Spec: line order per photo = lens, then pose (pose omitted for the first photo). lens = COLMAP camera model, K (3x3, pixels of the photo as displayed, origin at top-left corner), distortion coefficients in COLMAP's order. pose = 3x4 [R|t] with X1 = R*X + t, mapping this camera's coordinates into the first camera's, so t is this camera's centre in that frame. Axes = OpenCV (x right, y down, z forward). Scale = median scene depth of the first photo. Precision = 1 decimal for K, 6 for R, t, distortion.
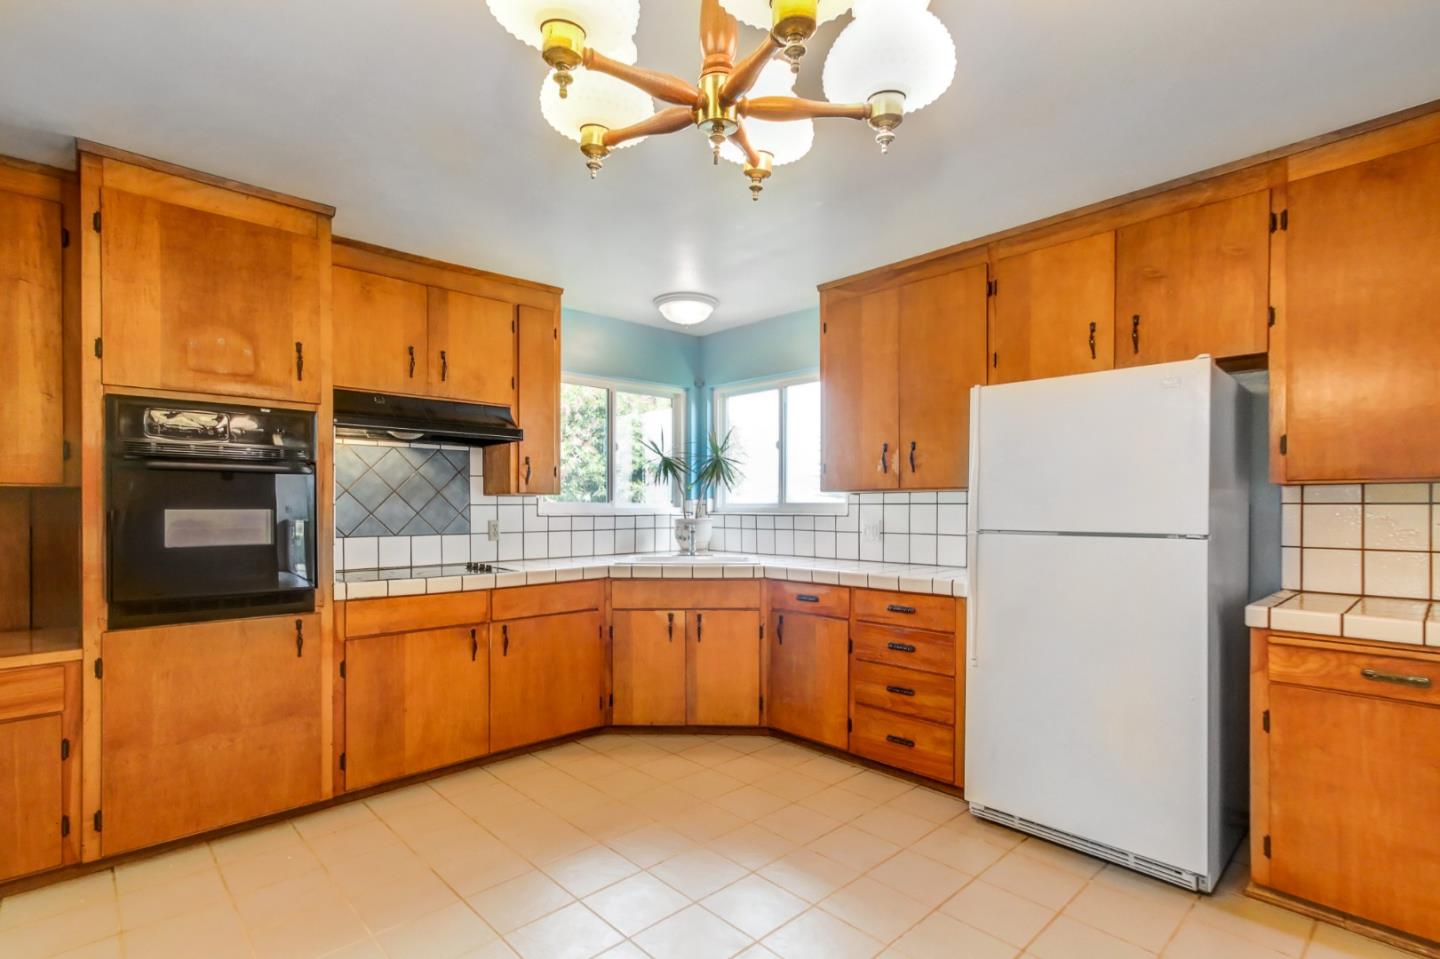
lens RADIAL K [[698.1, 0, 721.6], [0, 698.1, 515.5], [0, 0, 1]] dist [0.025471, 0.000425]
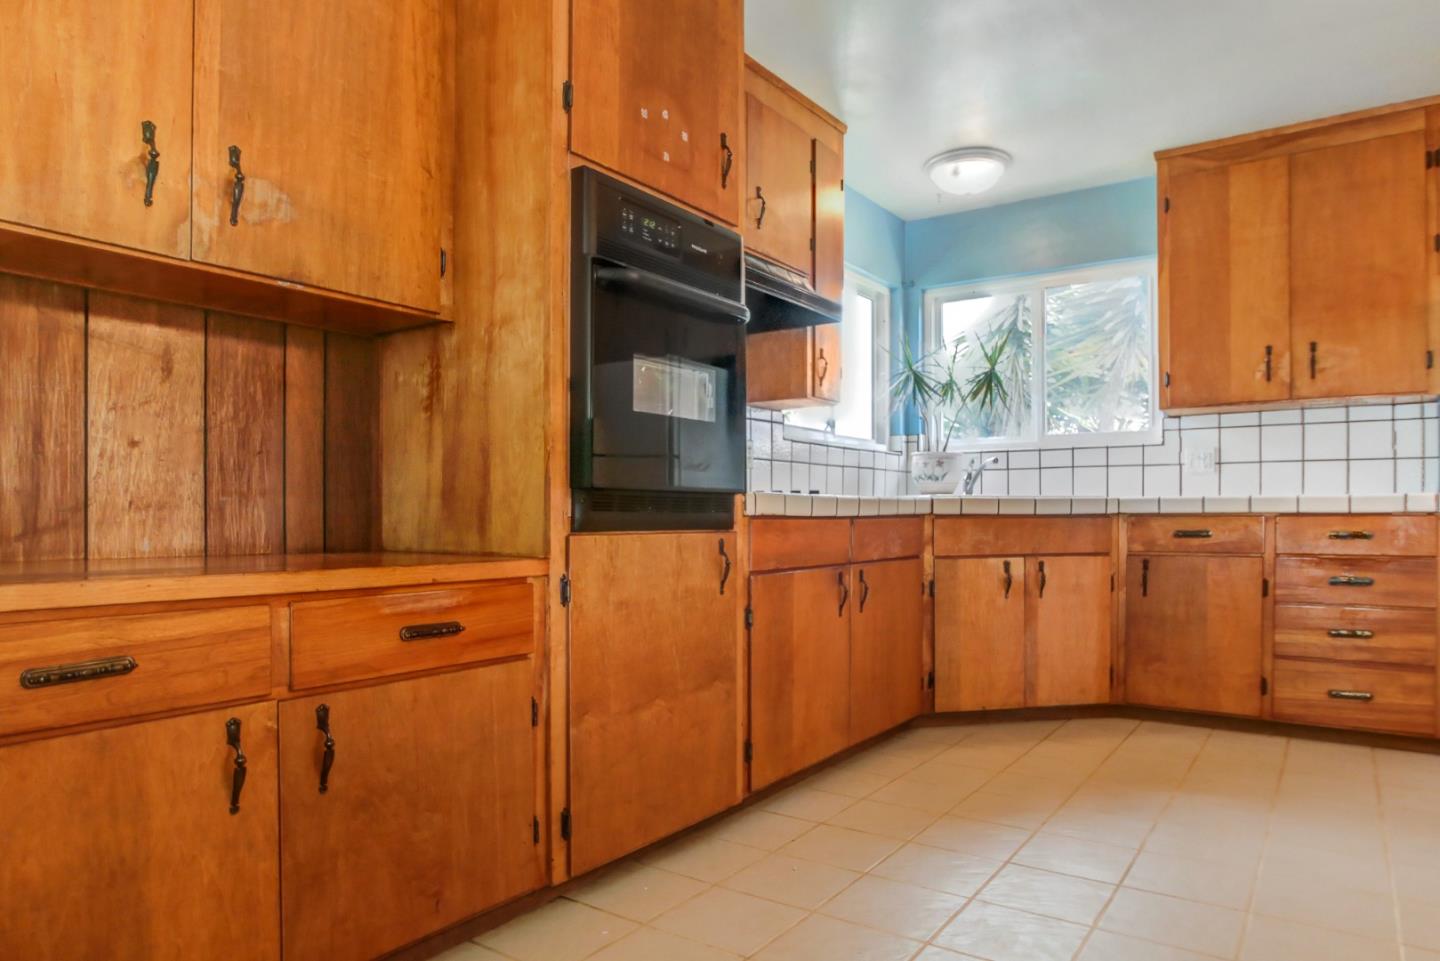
lens RADIAL K [[915.3, 0, 769.7], [0, 915.3, 514.0], [0, 0, 1]] dist [0.000753, 0.001231]
pose [[0.972029, -0.003268, 0.234838, -0.593126], [0.005700, 0.999937, -0.009679, 0.102938], [-0.234791, 0.010747, 0.971986, 0.097976]]
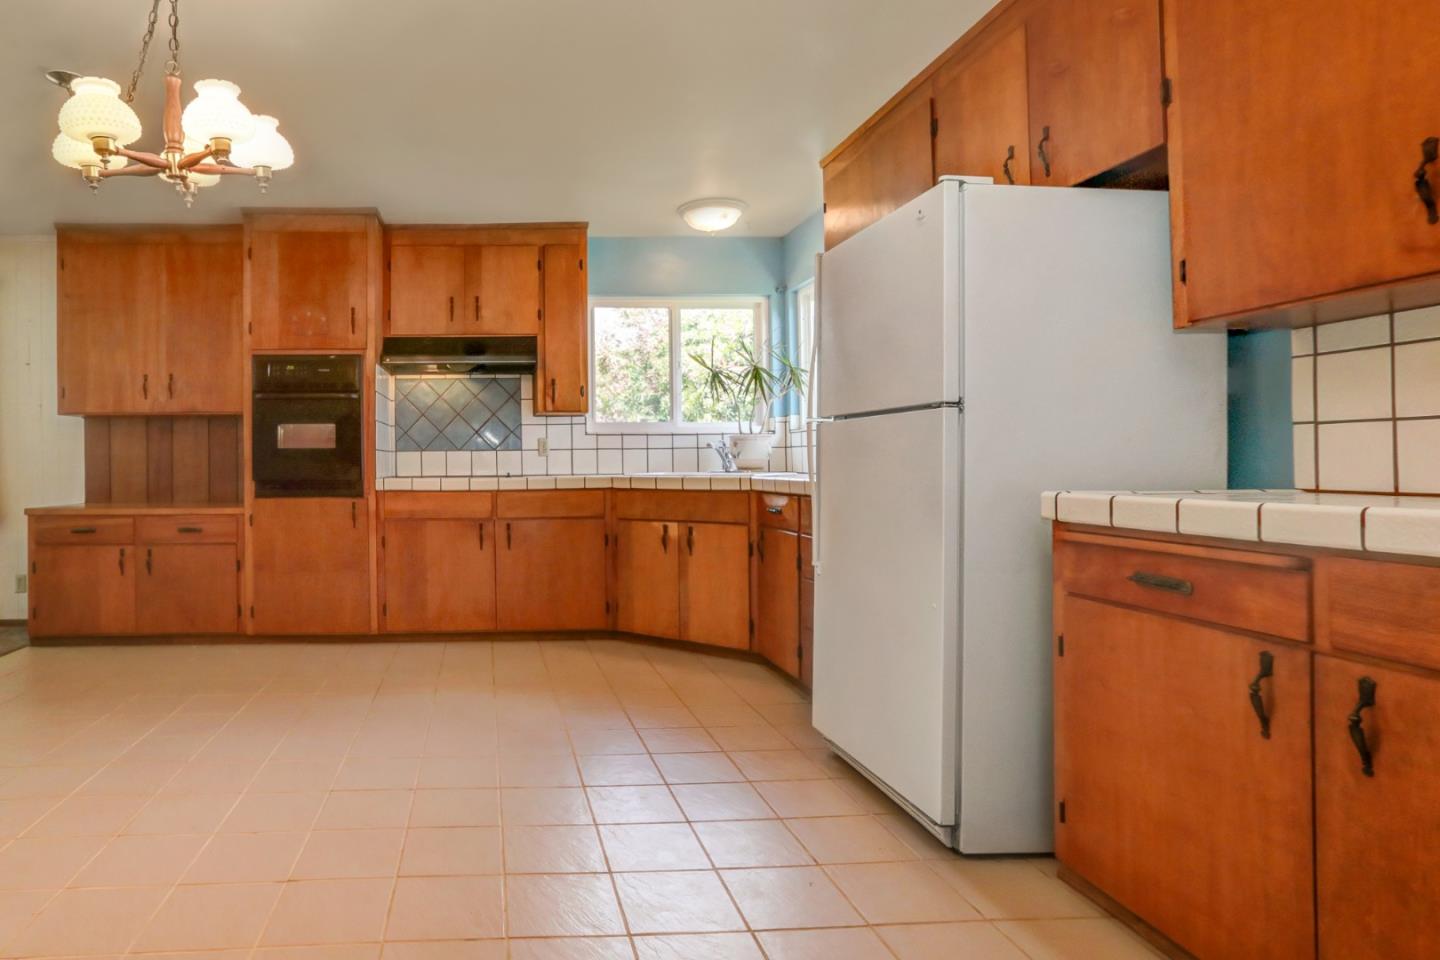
lens RADIAL K [[807.0, 0, 509.2], [0, 807.0, 453.5], [0, 0, 1]] dist [0.003115, 0.000926]
pose [[0.757758, -0.012533, -0.652415, 0.544963], [0.000292, 0.999822, -0.018867, 0.063392], [0.652536, 0.014106, 0.757627, -0.022138]]
